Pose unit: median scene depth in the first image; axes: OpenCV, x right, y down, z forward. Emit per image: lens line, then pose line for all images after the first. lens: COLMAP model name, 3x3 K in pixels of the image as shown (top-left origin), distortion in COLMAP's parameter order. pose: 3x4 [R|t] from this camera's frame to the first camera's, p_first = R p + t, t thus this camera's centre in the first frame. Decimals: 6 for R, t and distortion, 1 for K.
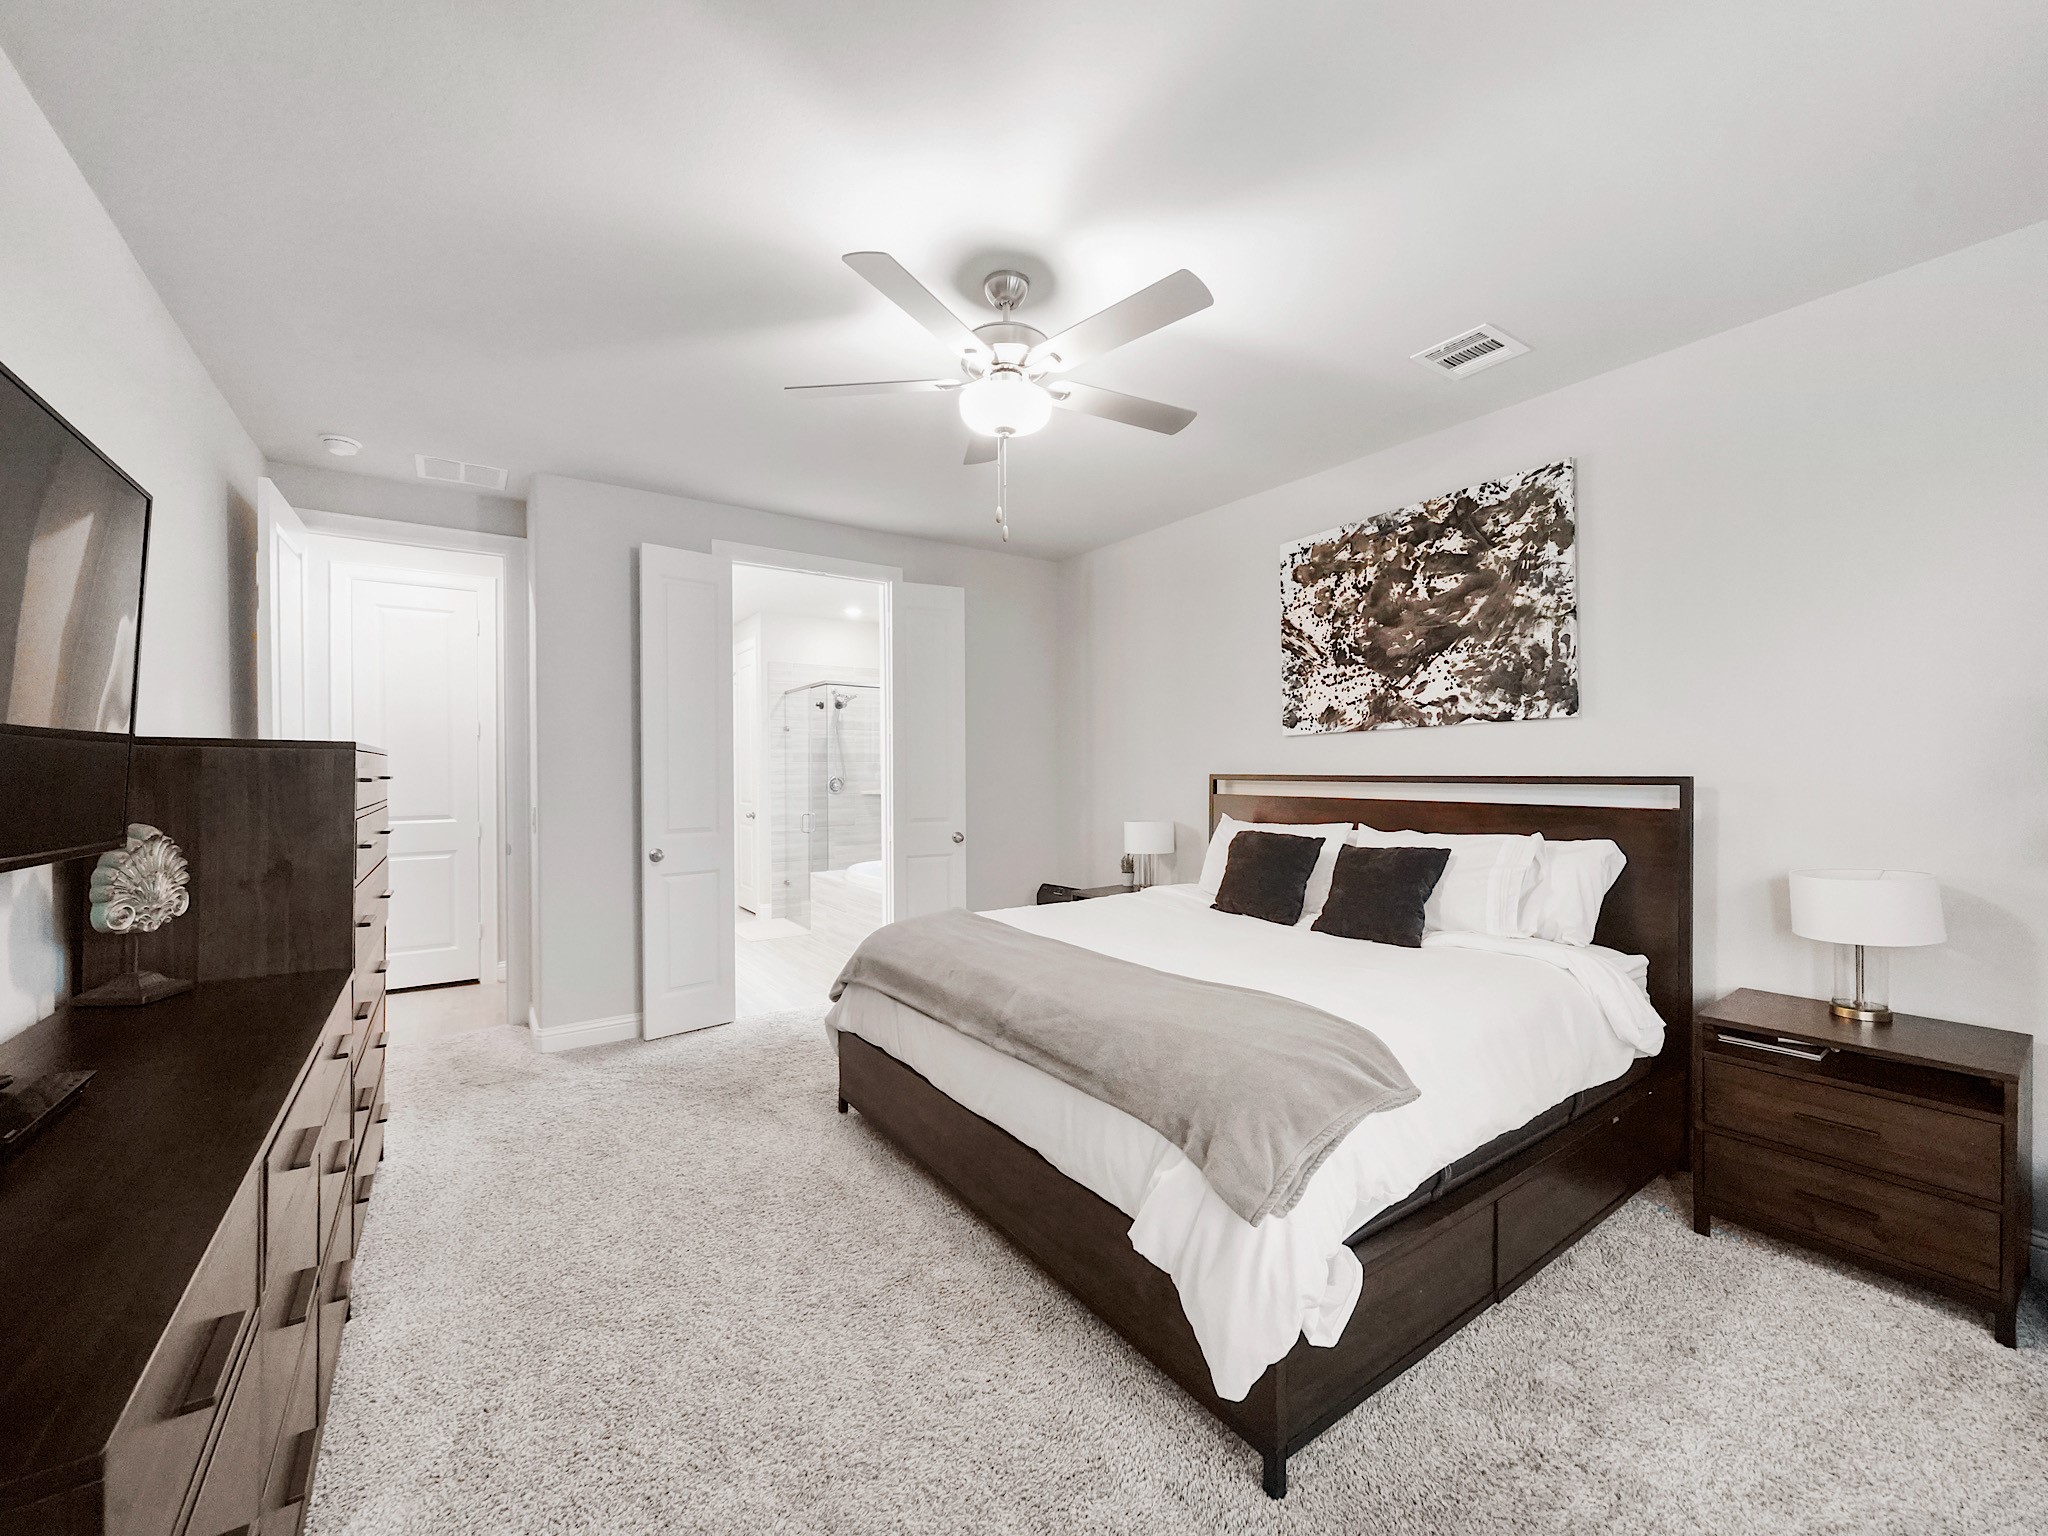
lens RADIAL K [[795.2, 0, 1022.9], [0, 795.2, 775.7], [0, 0, 1]] dist [-0.001189, 0.000055]
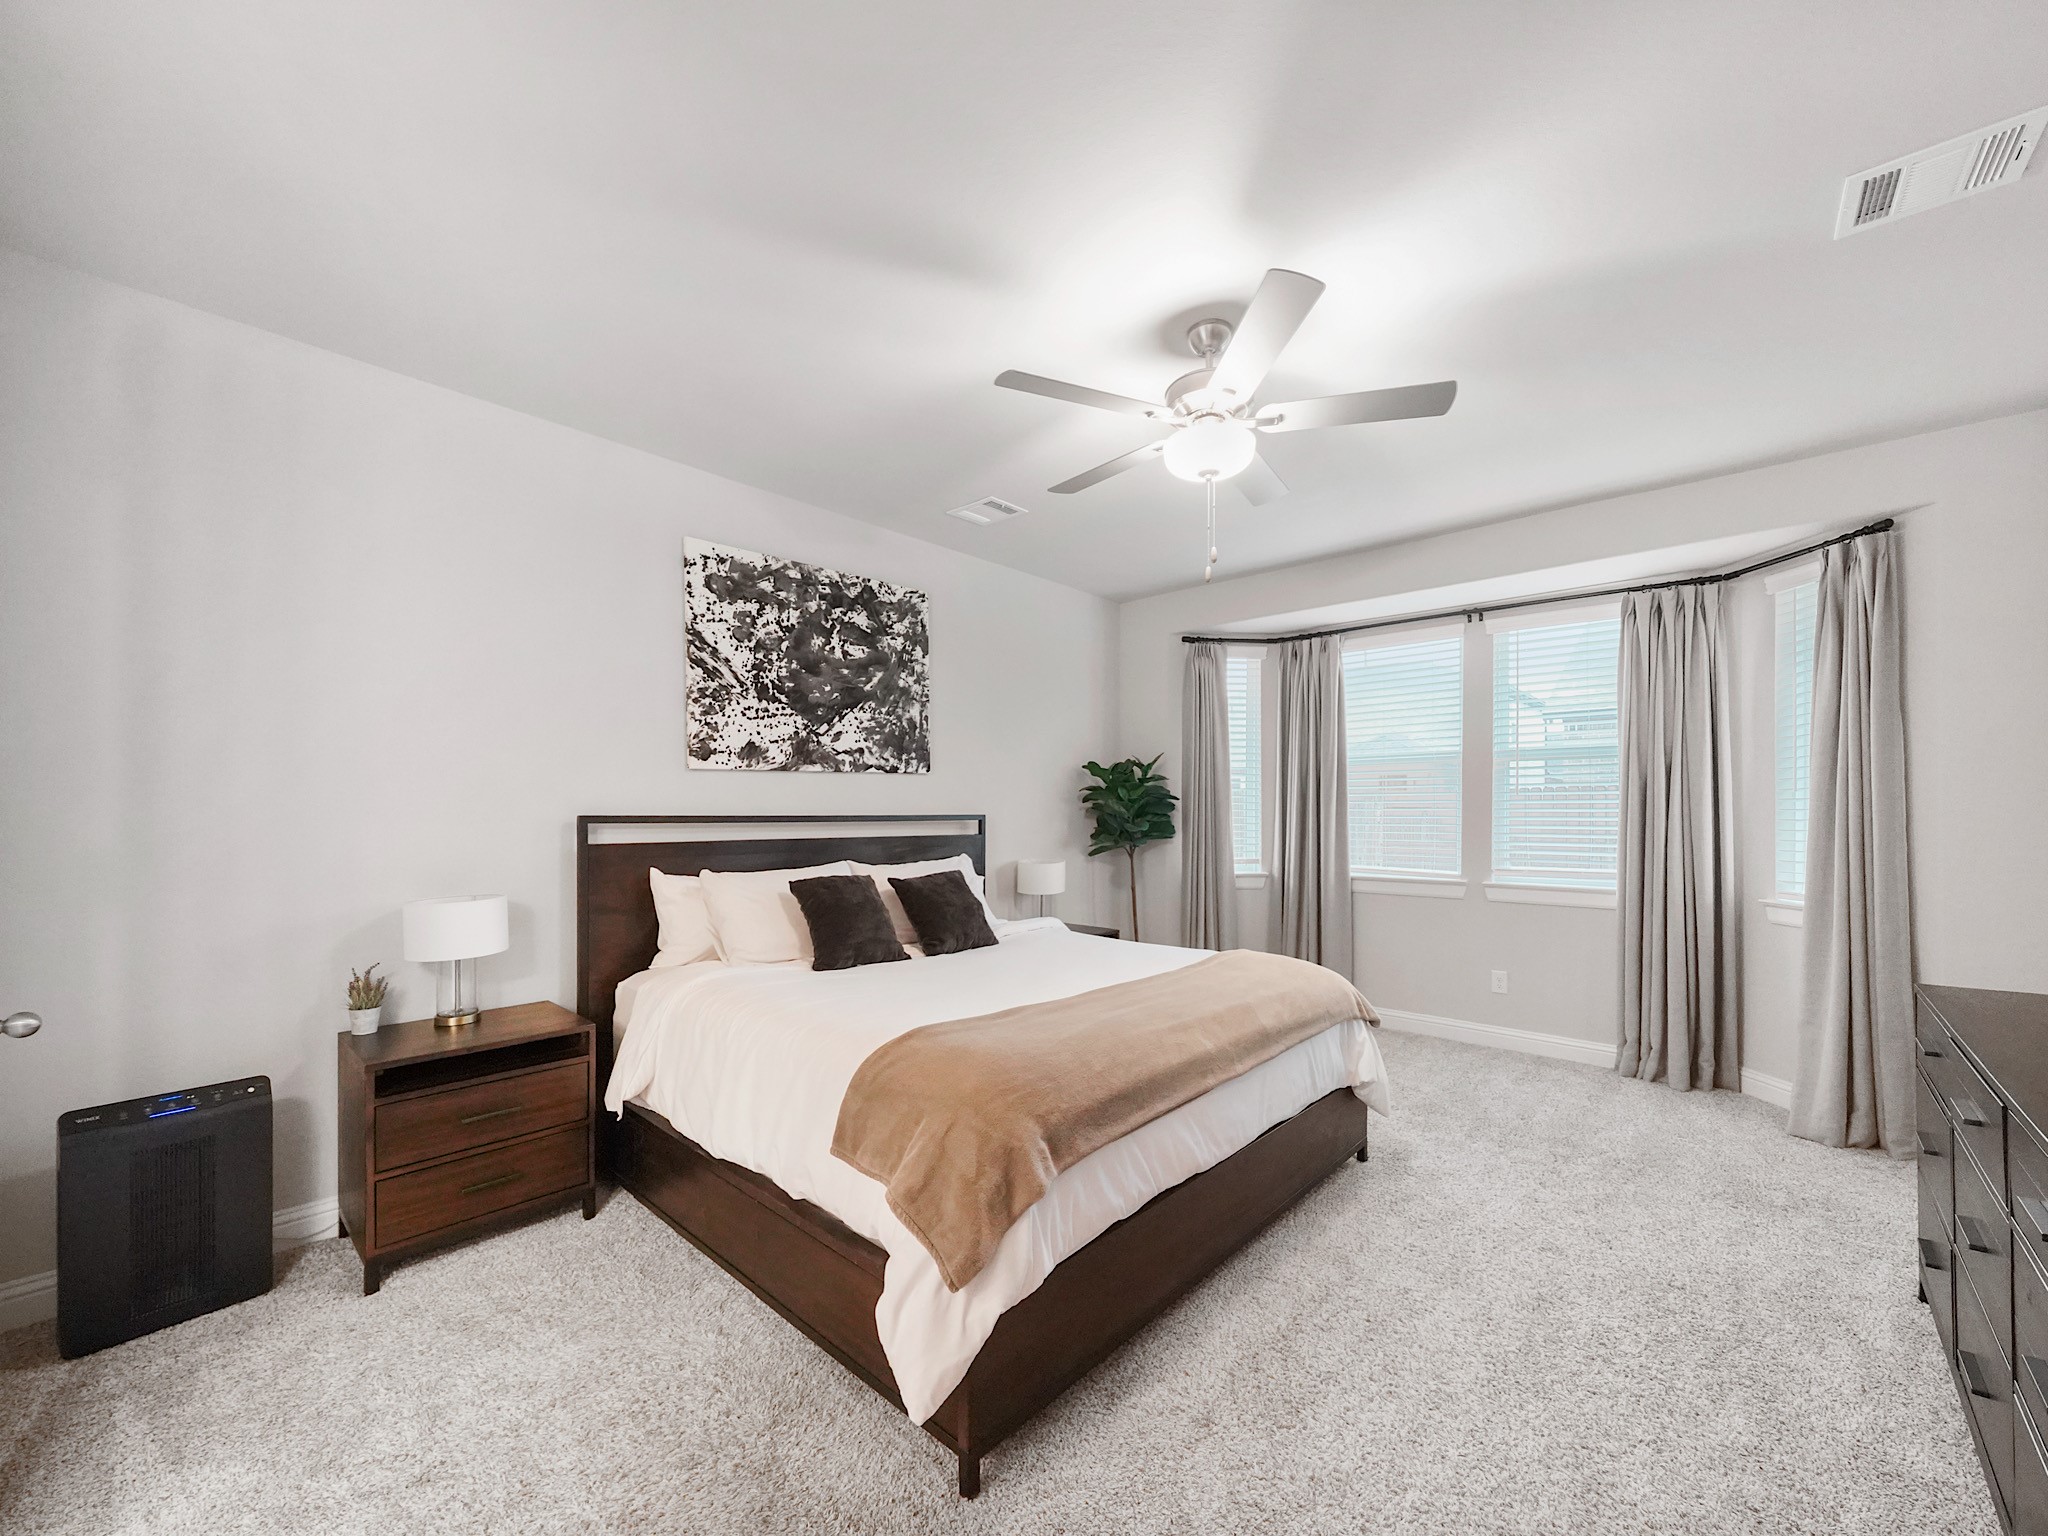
lens RADIAL K [[795.2, 0, 1069.7], [0, 795.2, 792.2], [0, 0, 1]] dist [-0.001189, 0.000055]
pose [[-0.230131, 0.021503, 0.972922, -0.651103], [0.003176, 0.999767, -0.021345, -0.007887], [-0.973154, -0.001822, -0.230146, 0.928524]]
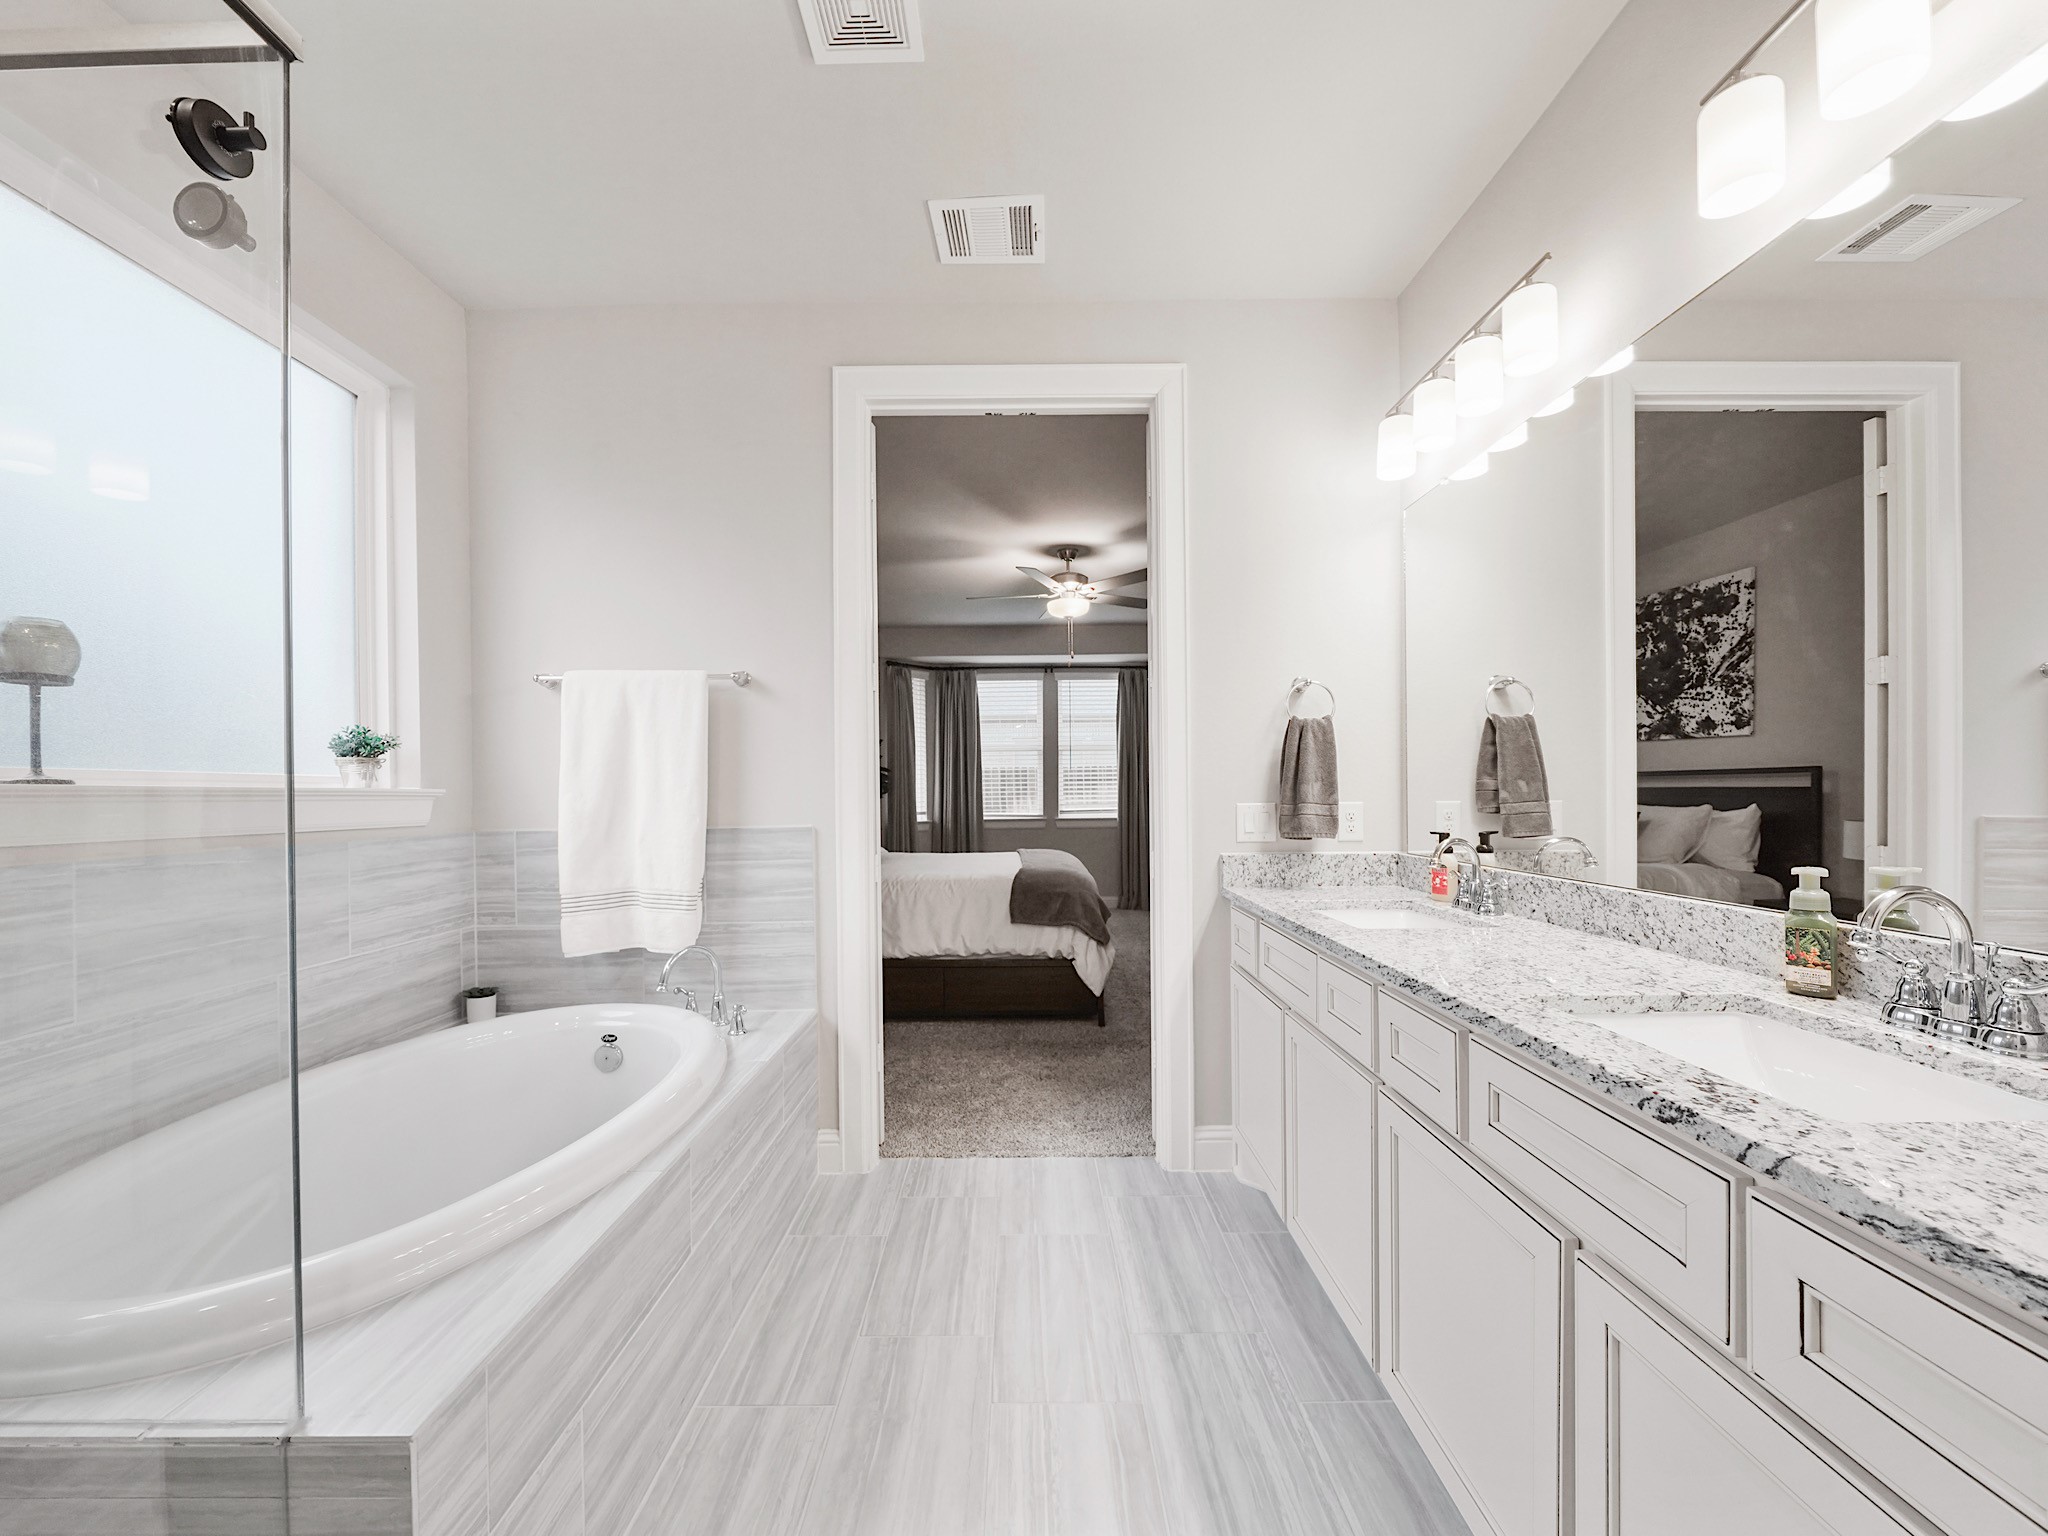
lens RADIAL K [[795.2, 0, 1017.7], [0, 795.2, 781.1], [0, 0, 1]] dist [-0.001189, 0.000055]
pose [[-0.816442, 0.023543, 0.576947, -0.850772], [0.016880, 0.999715, -0.016907, 0.057629], [-0.577180, -0.004065, -0.816607, 2.253482]]
